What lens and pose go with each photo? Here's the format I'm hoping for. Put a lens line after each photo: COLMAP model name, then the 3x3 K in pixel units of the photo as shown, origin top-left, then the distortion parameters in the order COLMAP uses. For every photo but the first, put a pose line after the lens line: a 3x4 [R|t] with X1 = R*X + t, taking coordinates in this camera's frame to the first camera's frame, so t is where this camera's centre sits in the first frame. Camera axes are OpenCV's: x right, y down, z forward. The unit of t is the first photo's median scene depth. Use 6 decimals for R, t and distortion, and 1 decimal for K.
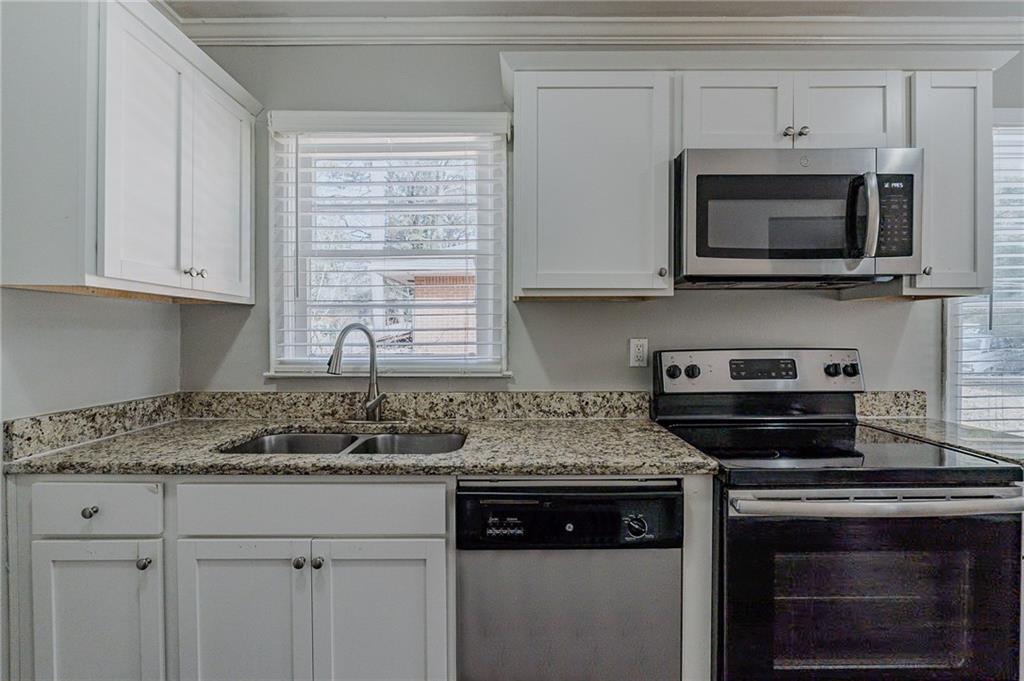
lens RADIAL K [[477.4, 0, 509.8], [0, 477.4, 333.7], [0, 0, 1]] dist [-0.000224, 0.000608]
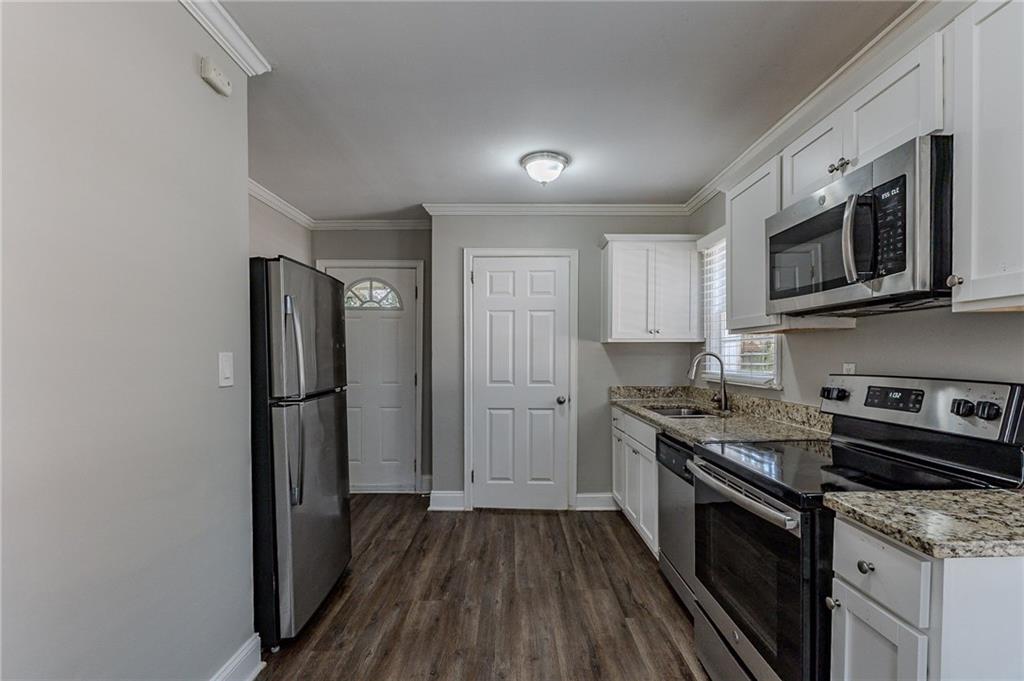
lens RADIAL K [[477.4, 0, 511.0], [0, 477.4, 349.2], [0, 0, 1]] dist [-0.000224, 0.000608]
pose [[0.004065, -0.013357, -0.999903, 1.490084], [0.007152, 0.999886, -0.013327, -0.014153], [0.999966, -0.007097, 0.004160, 0.257591]]
